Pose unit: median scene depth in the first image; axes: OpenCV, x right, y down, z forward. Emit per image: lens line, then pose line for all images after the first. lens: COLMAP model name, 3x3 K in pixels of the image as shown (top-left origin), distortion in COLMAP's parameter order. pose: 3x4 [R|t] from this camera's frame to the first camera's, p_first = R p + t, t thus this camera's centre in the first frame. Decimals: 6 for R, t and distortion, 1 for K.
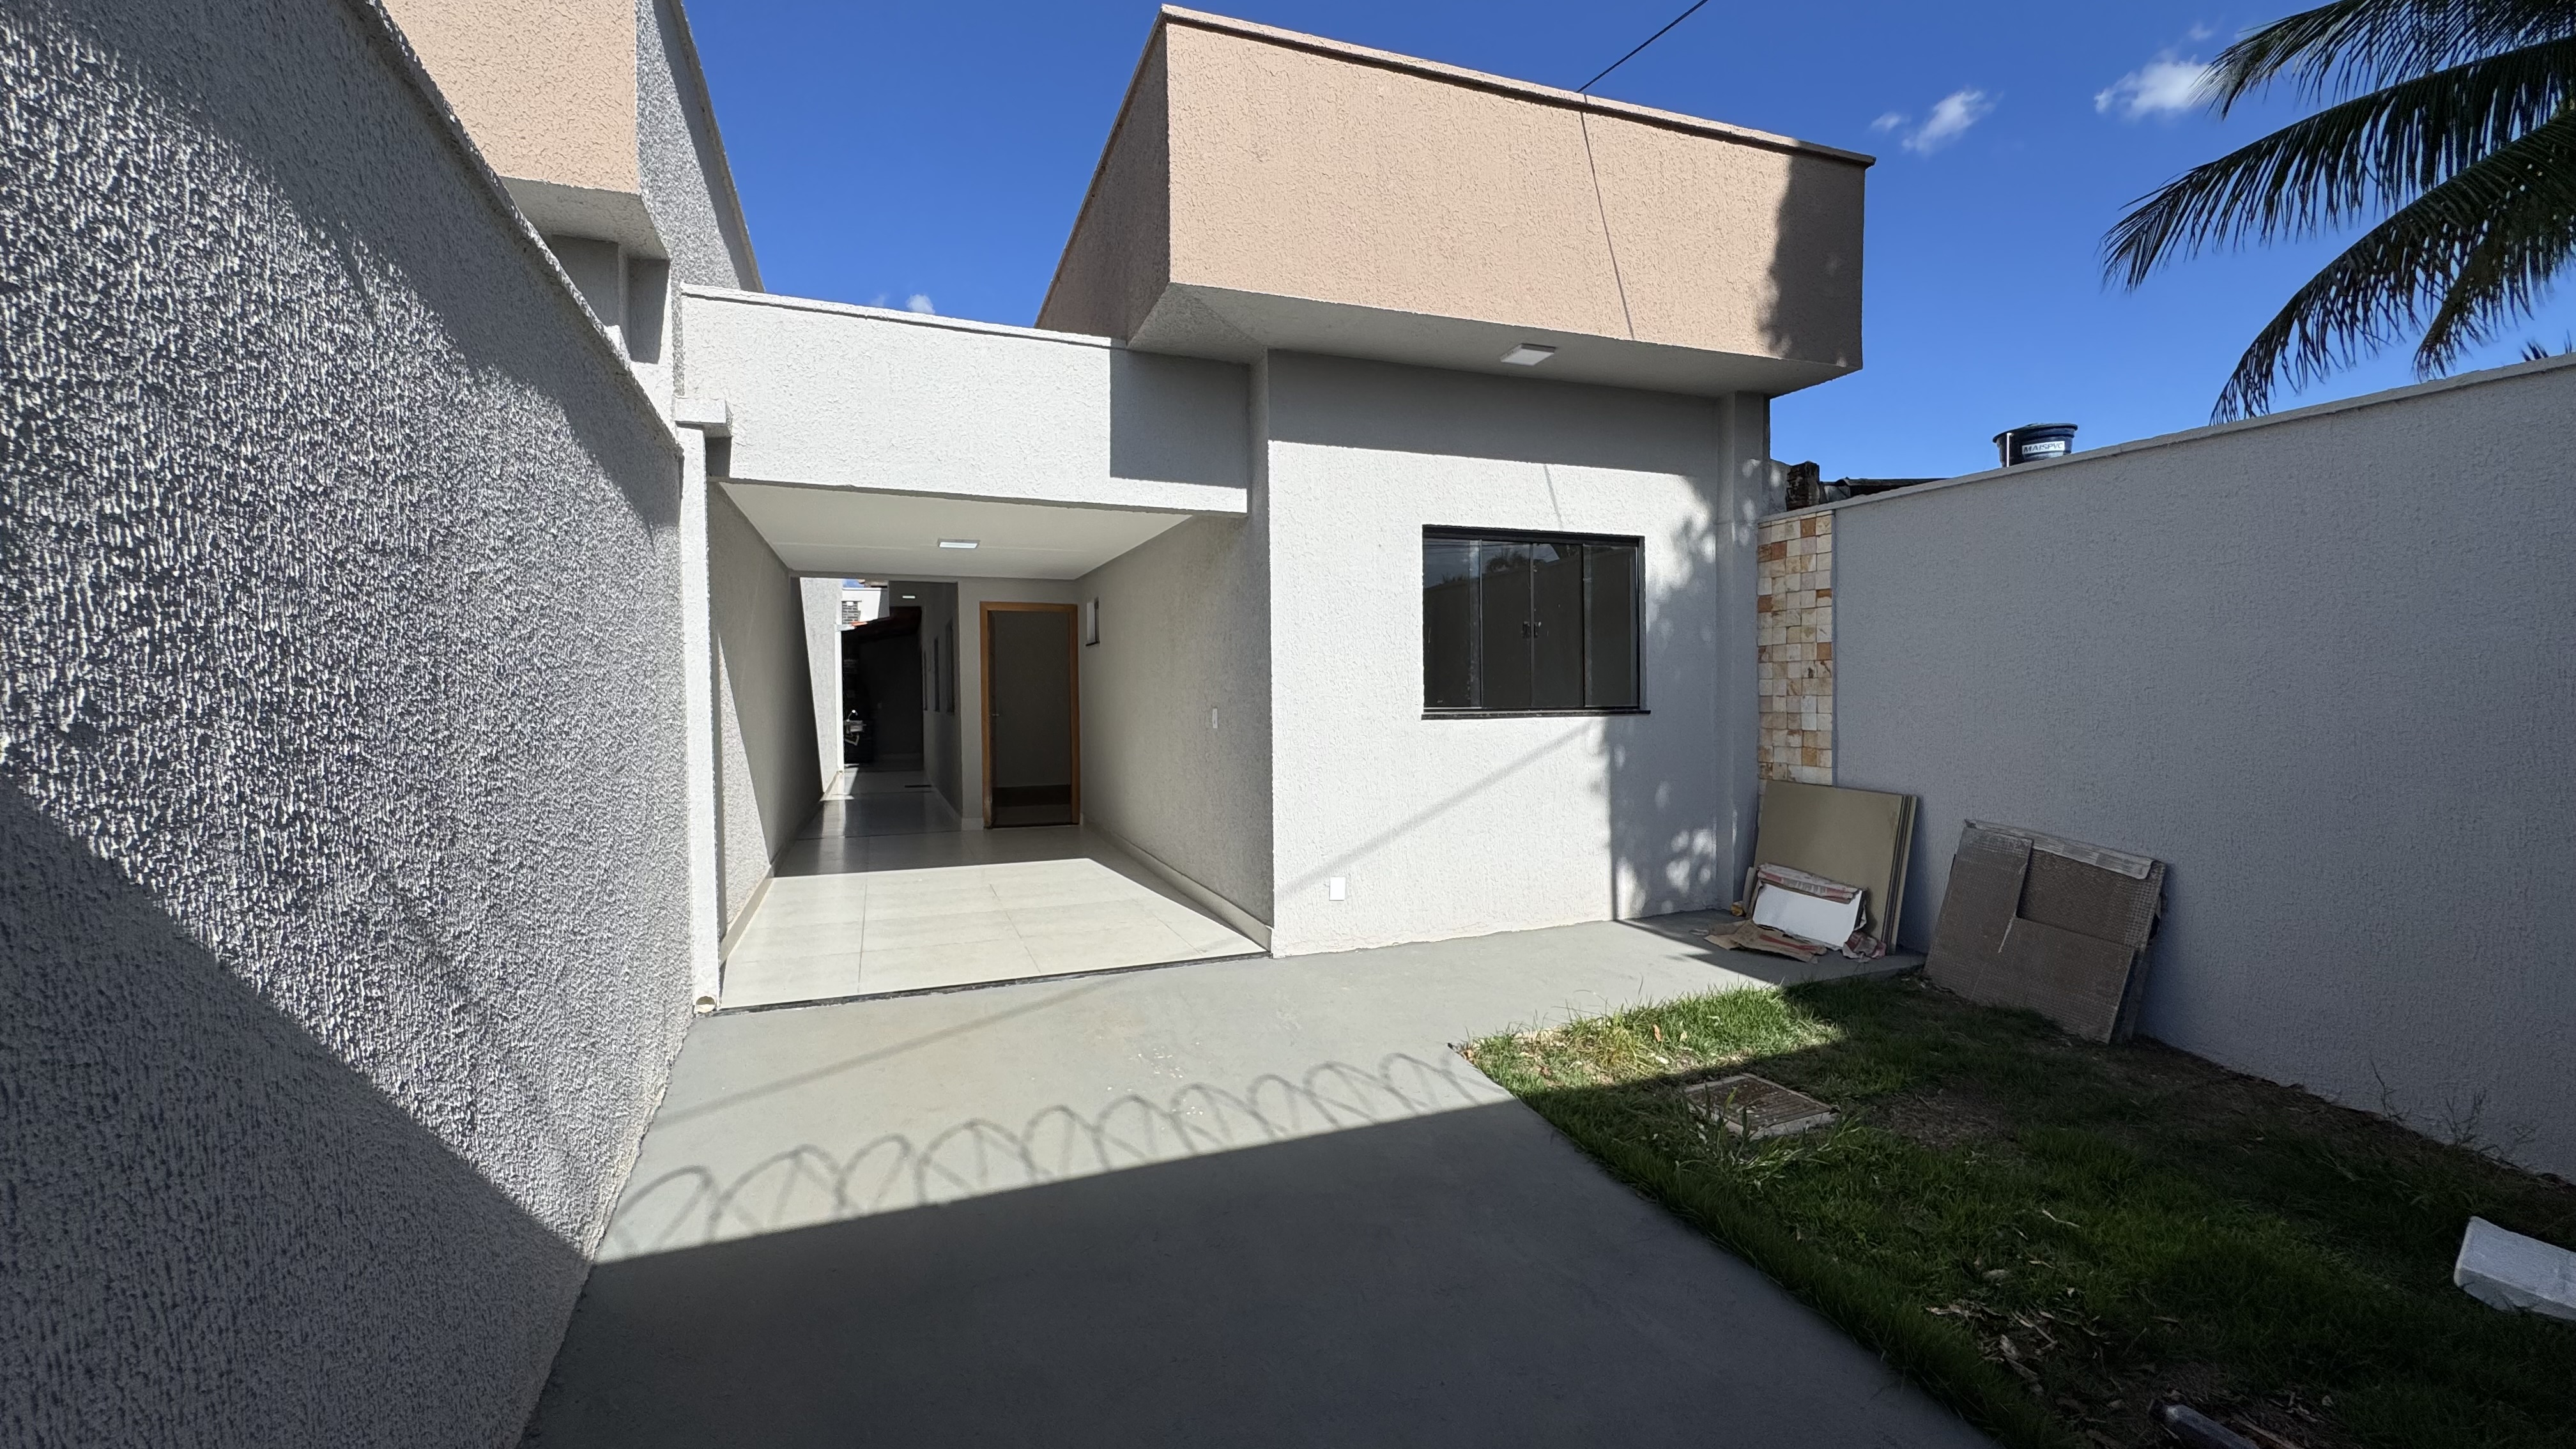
lens RADIAL K [[1037.3, 0, 1282.0], [0, 1037.3, 726.2], [0, 0, 1]] dist [-0.003293, 0.000879]
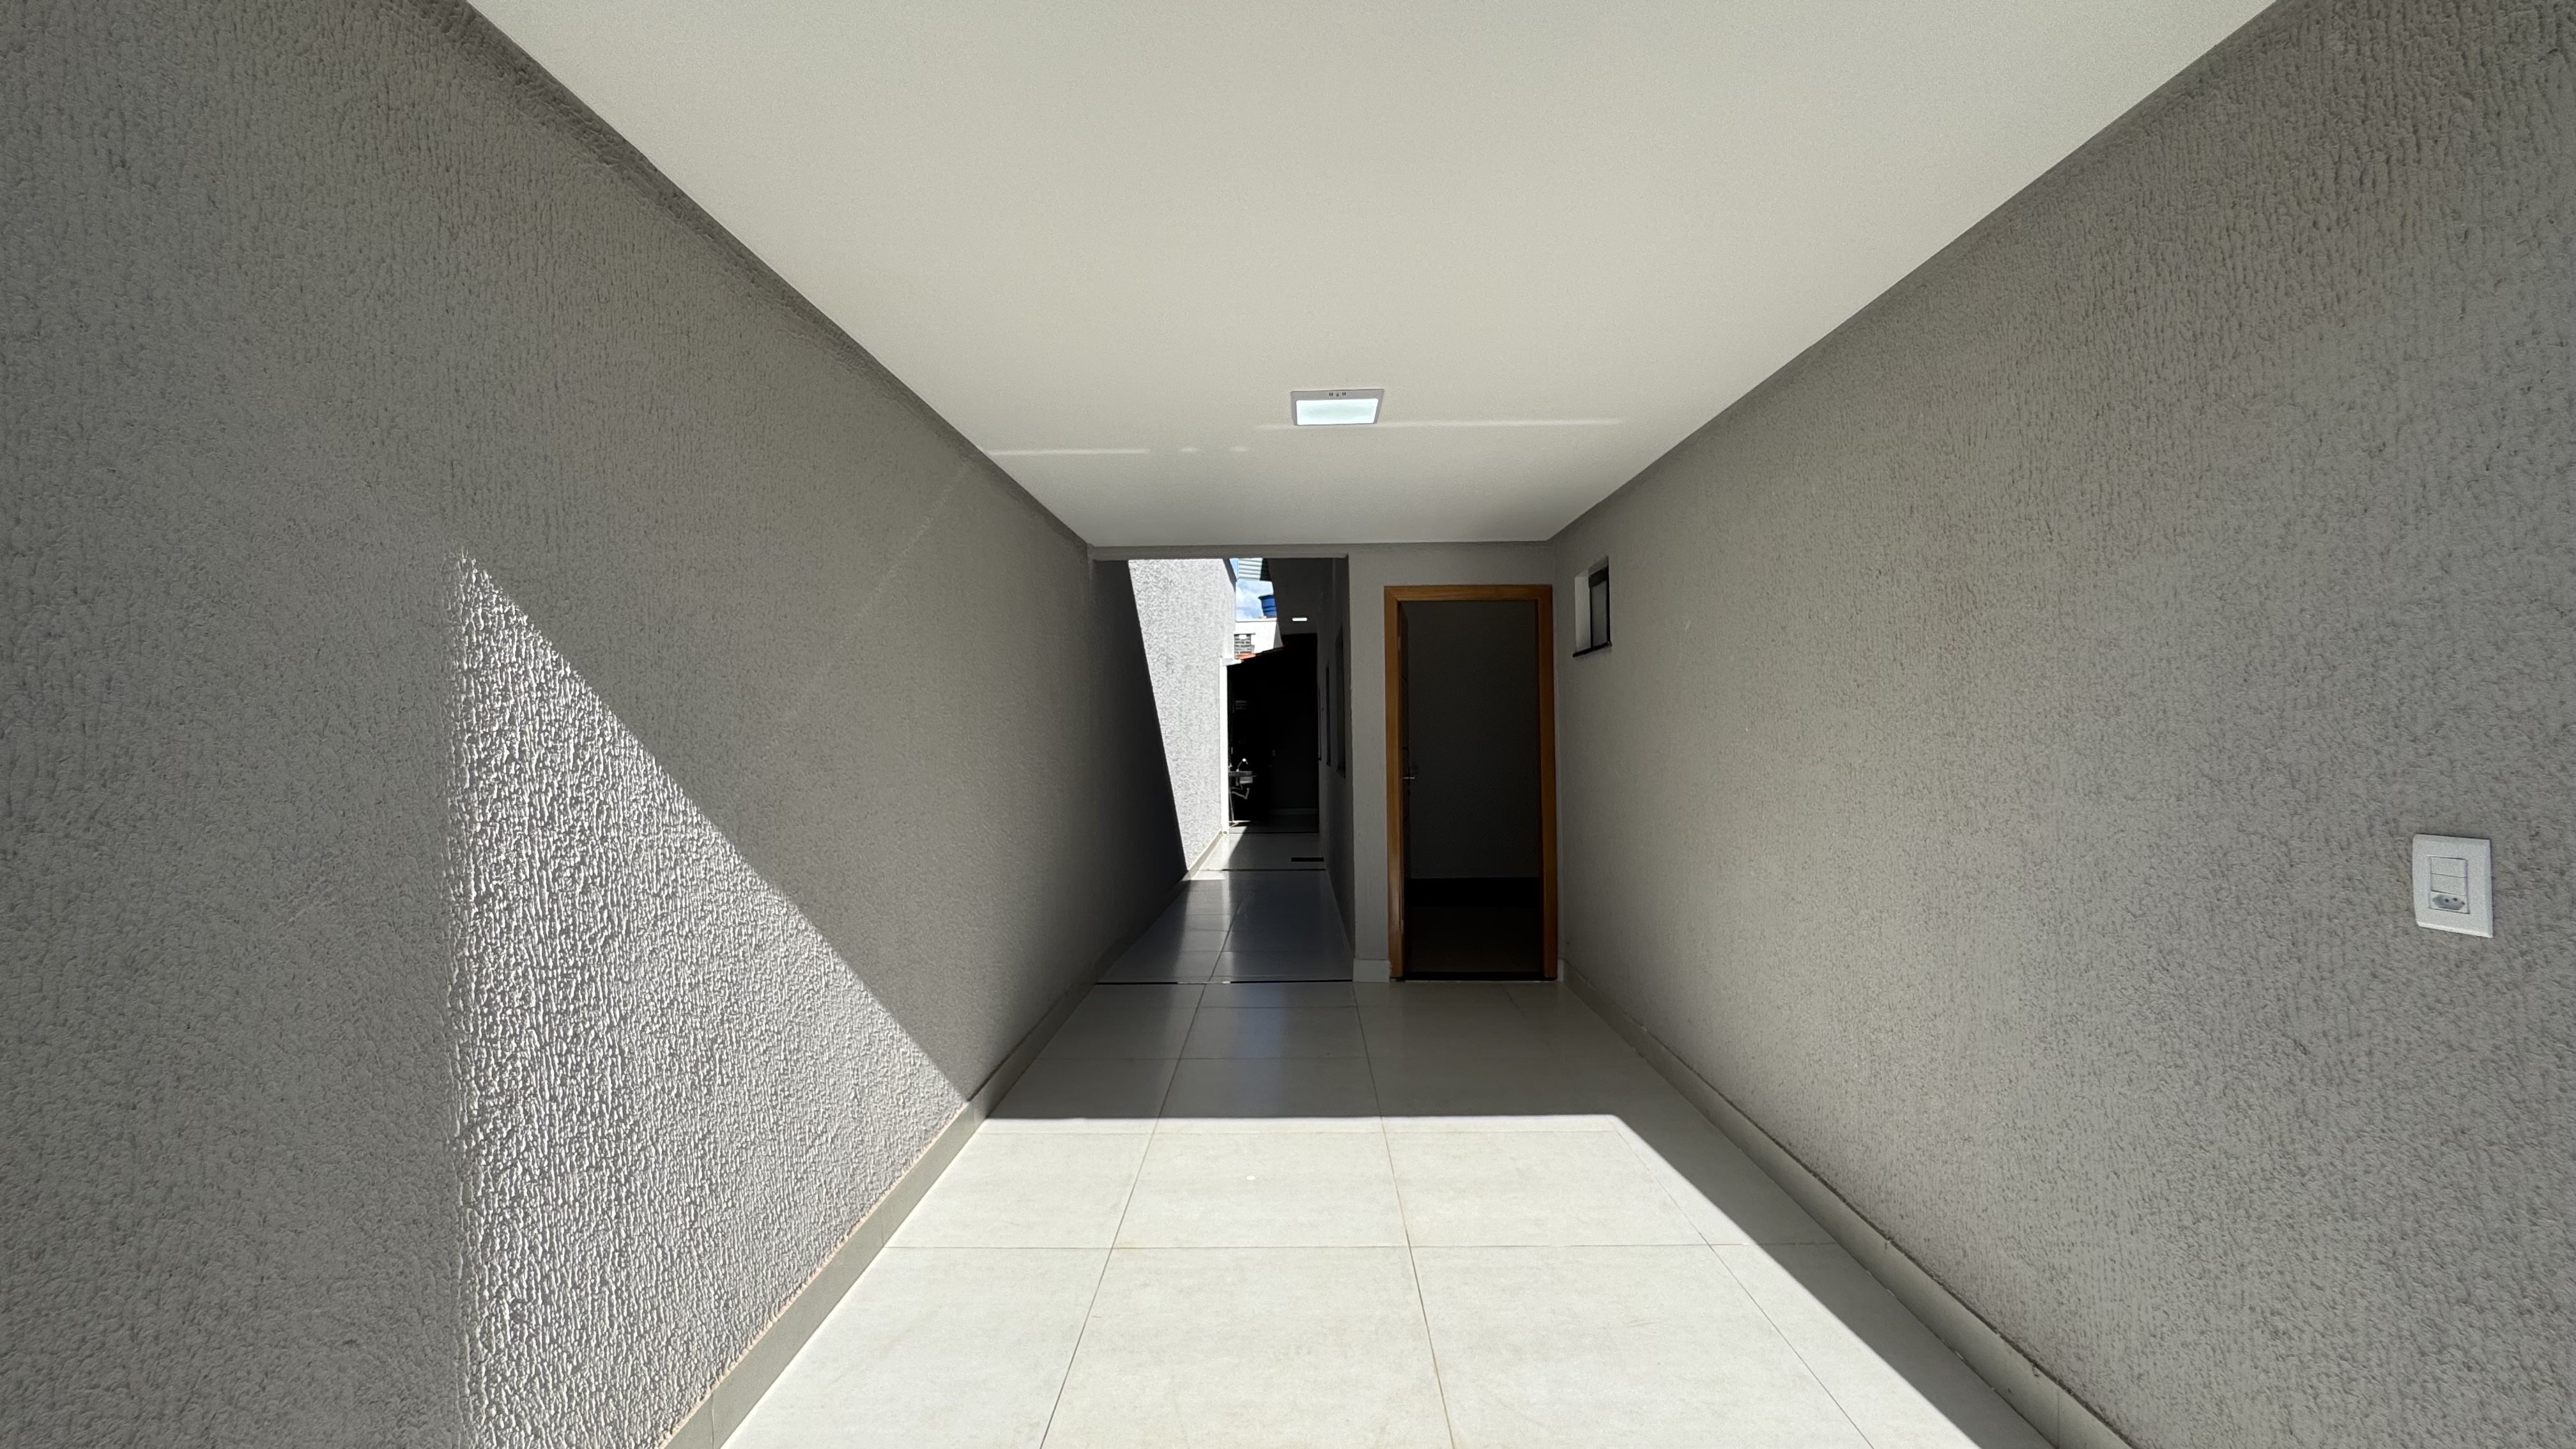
lens RADIAL K [[1037.3, 0, 1282.0], [0, 1037.3, 726.2], [0, 0, 1]] dist [-0.003293, 0.000879]
pose [[0.926012, -0.009910, -0.377364, -0.230277], [-0.004920, 0.999254, -0.038313, -0.033773], [0.377462, 0.037335, 0.925272, 0.807793]]
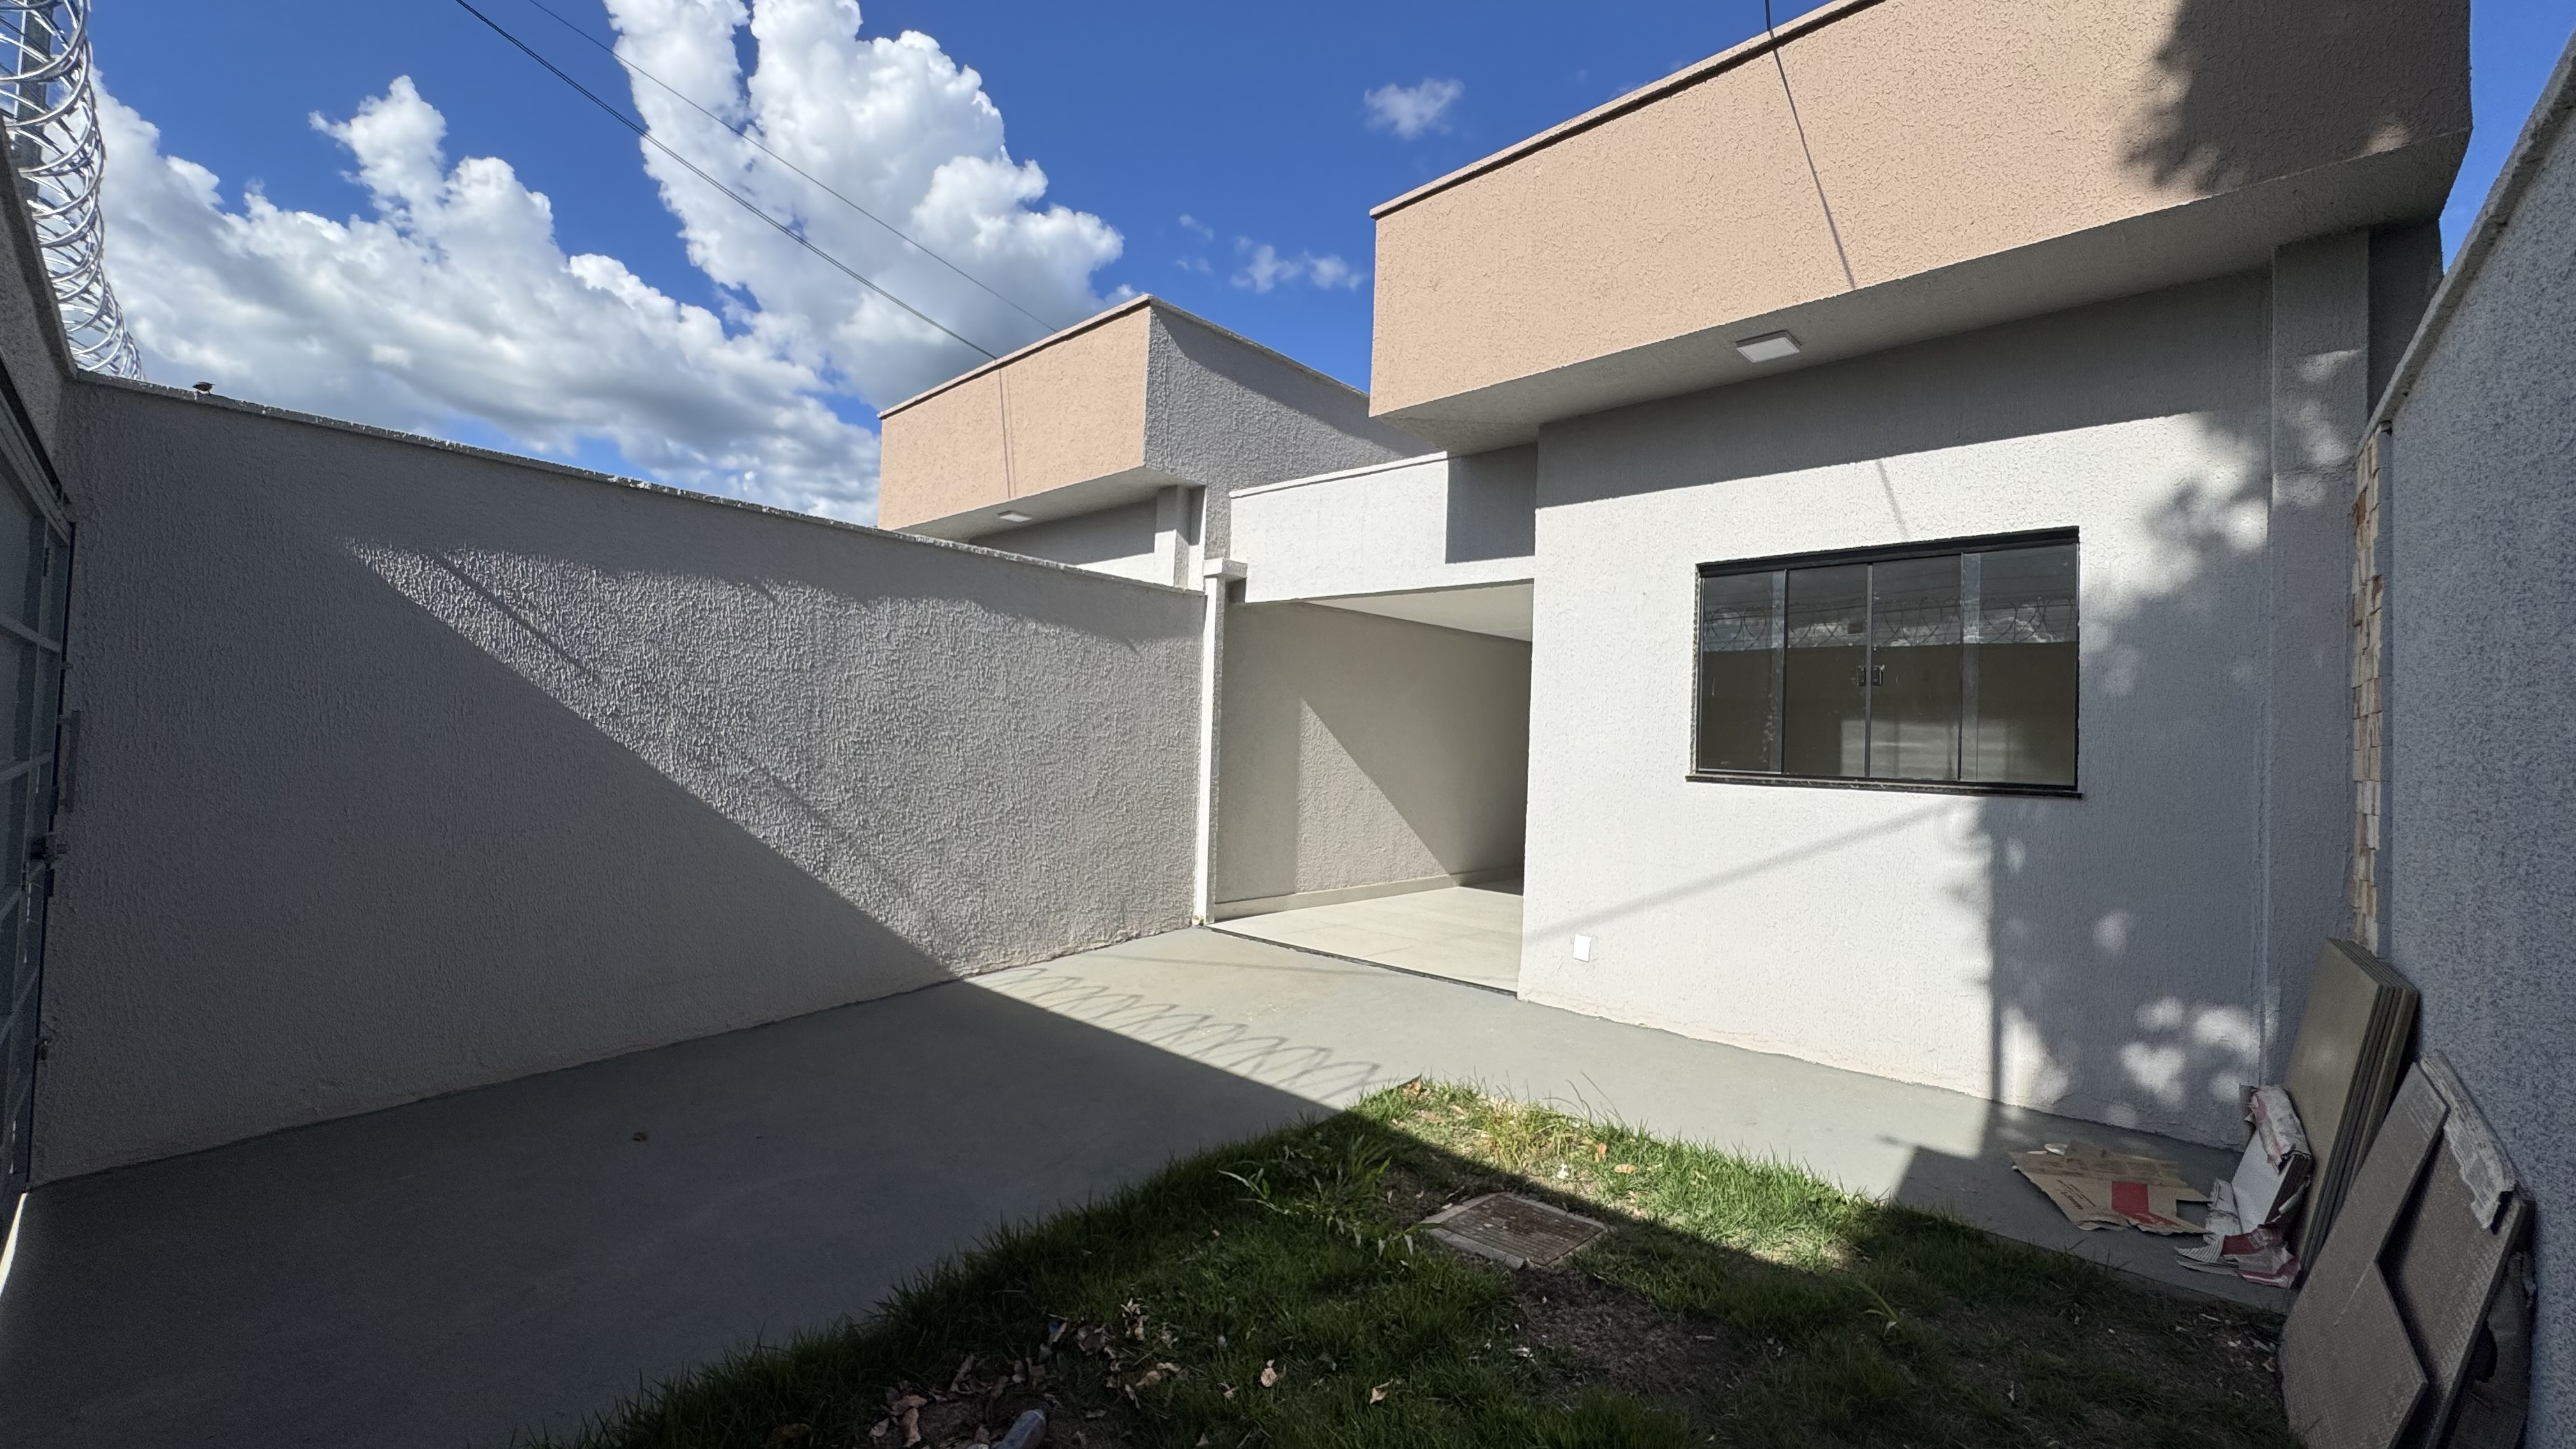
lens RADIAL K [[1006.6, 0, 1253.2], [0, 1006.6, 722.7], [0, 0, 1]] dist [-0.001964, -0.000034]
pose [[0.429187, 0.001635, -0.903214, 0.753398], [-0.069203, 0.997118, -0.031079, -0.003316], [0.900561, 0.075844, 0.428063, 0.291001]]
